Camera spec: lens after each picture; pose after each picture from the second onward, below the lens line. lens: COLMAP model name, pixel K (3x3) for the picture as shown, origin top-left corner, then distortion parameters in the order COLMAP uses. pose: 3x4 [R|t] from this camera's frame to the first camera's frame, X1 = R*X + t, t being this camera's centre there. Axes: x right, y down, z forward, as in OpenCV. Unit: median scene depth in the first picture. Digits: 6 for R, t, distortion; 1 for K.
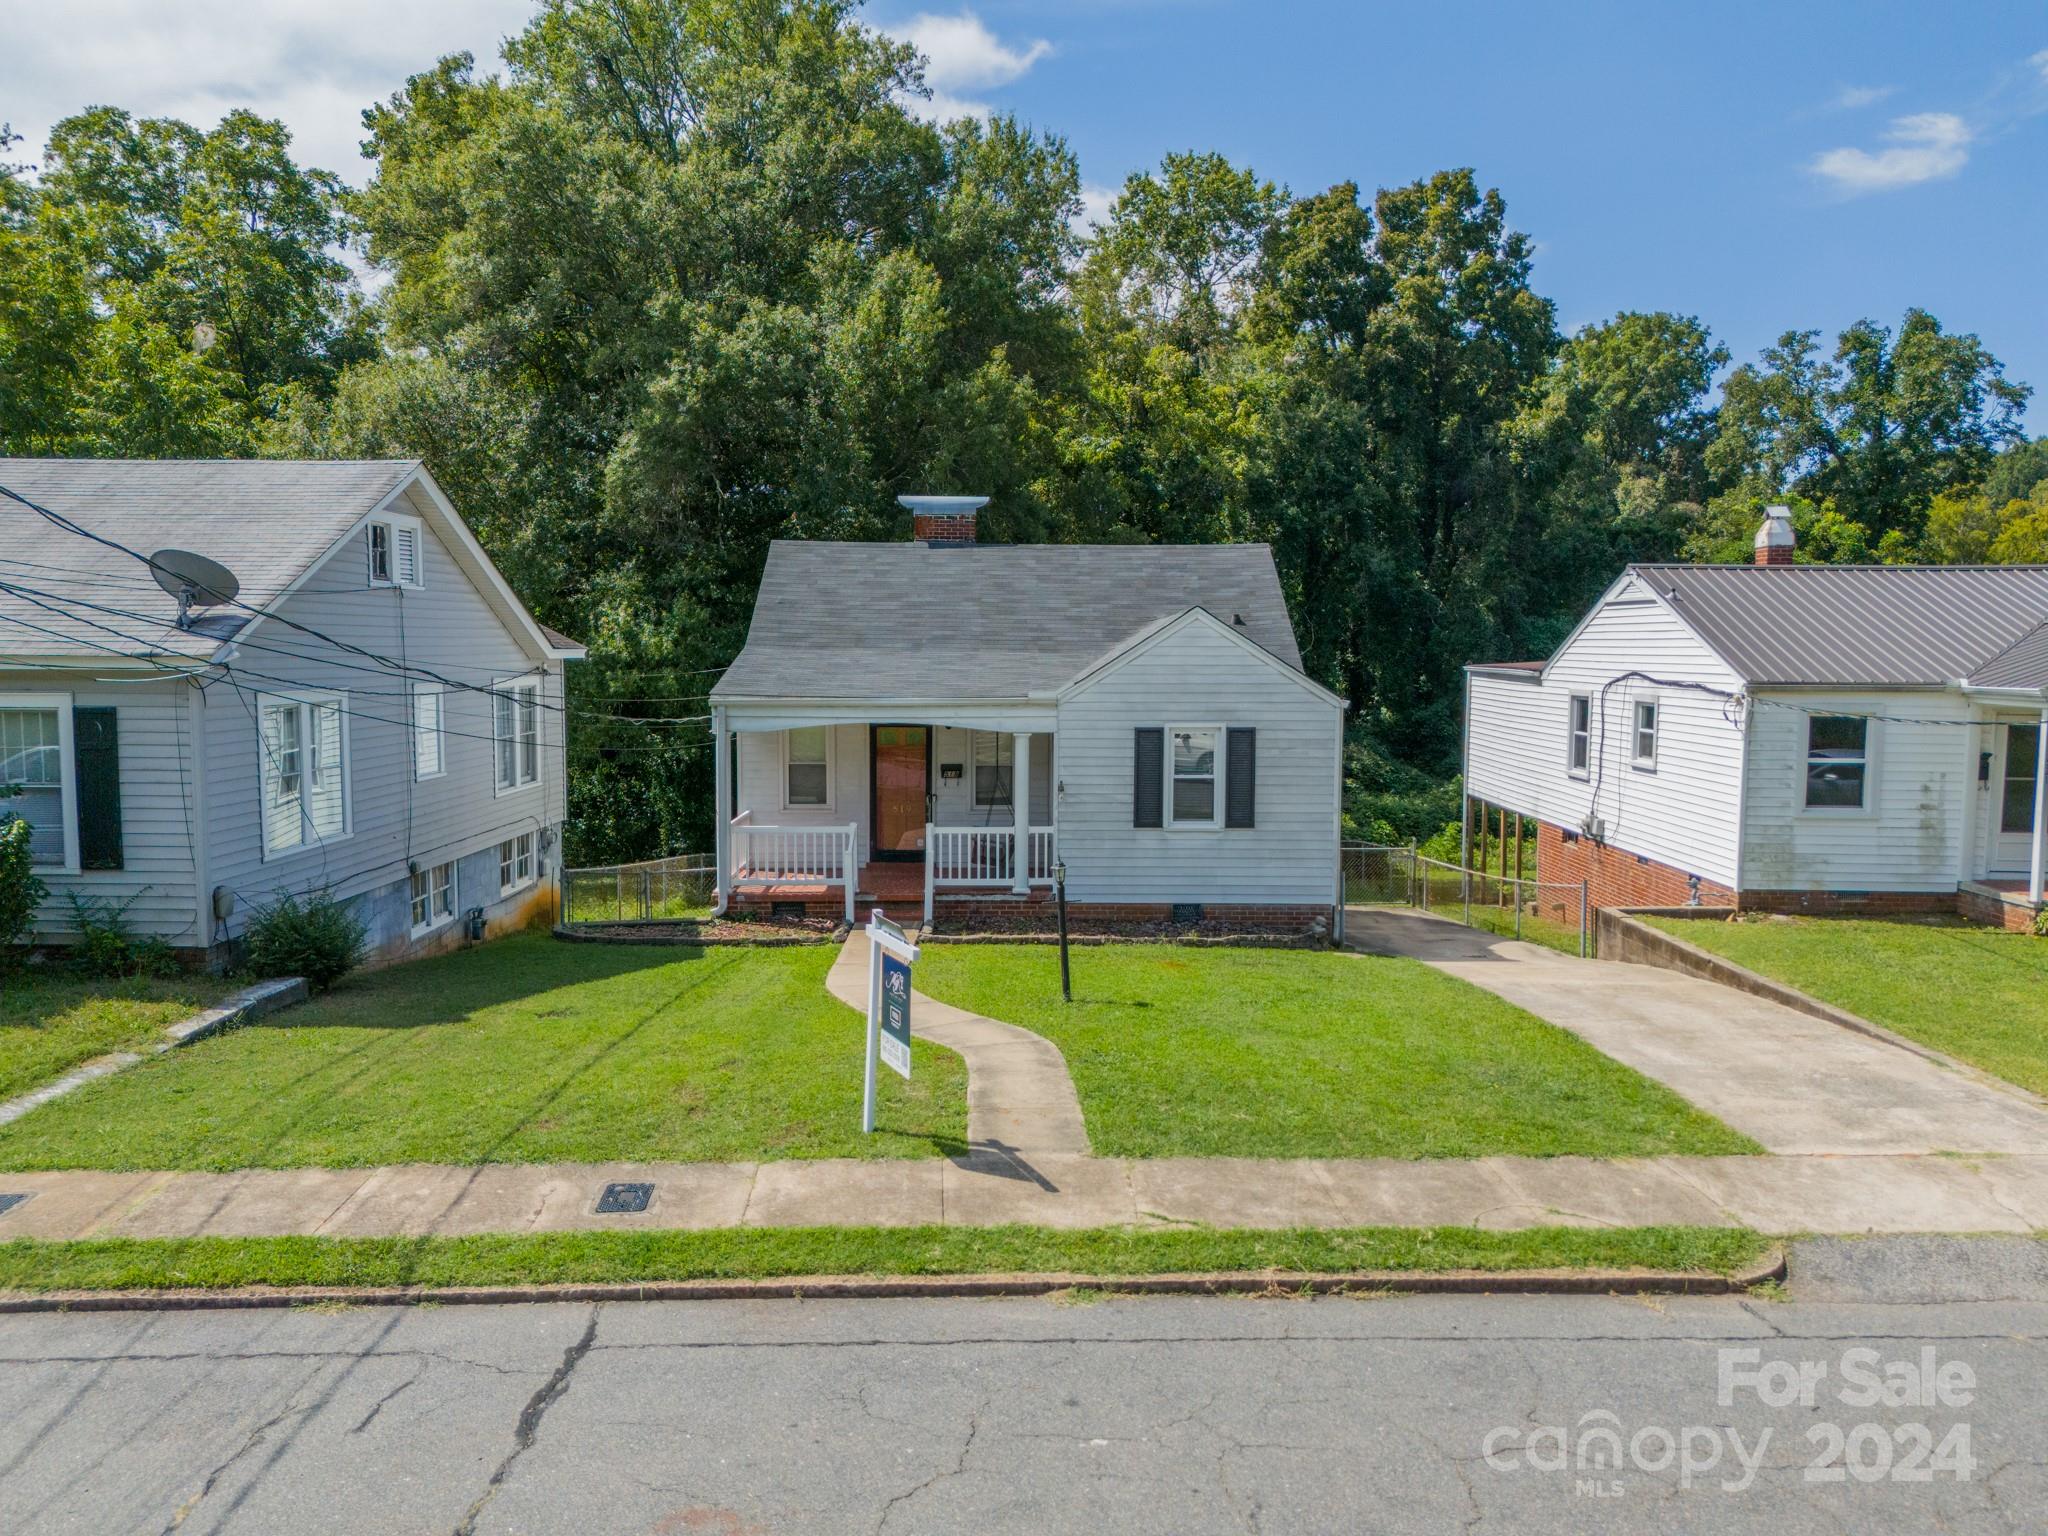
lens RADIAL K [[1499.2, 0, 1029.6], [0, 1499.2, 772.5], [0, 0, 1]] dist [0.055407, -0.041430]
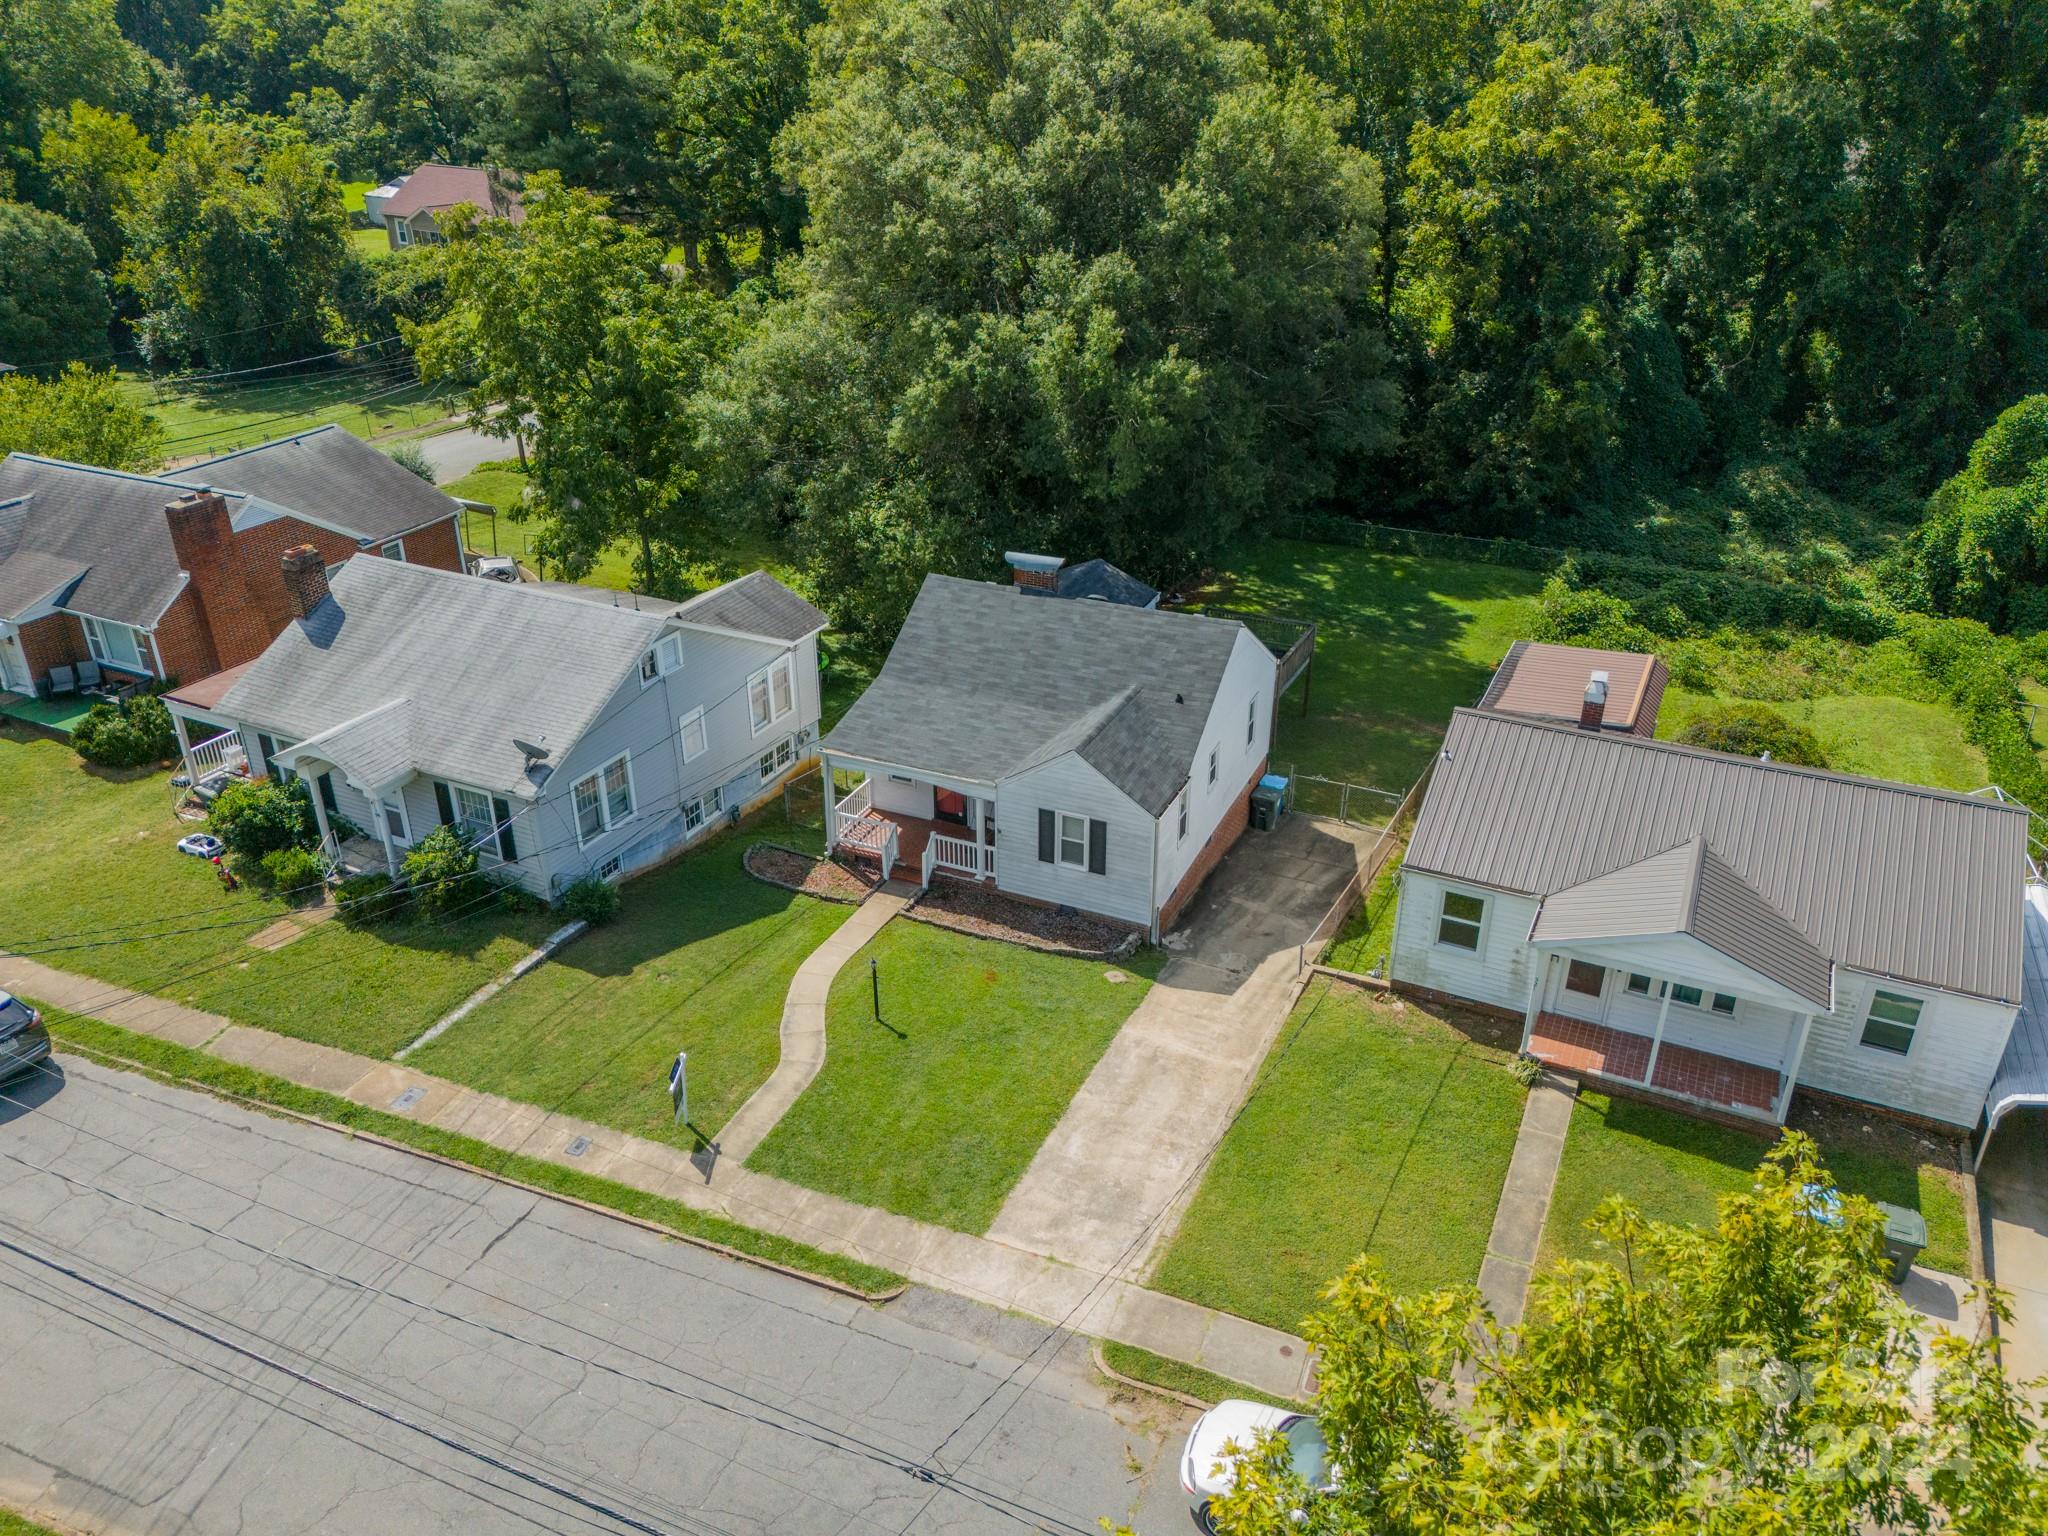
lens RADIAL K [[1499.2, 0, 1042.2], [0, 1499.2, 760.5], [0, 0, 1]] dist [0.055407, -0.041430]
pose [[0.907736, 0.190300, -0.373900, 0.685479], [-0.037406, 0.924372, 0.379655, -0.710568], [0.417871, -0.330640, 0.846204, -0.391963]]
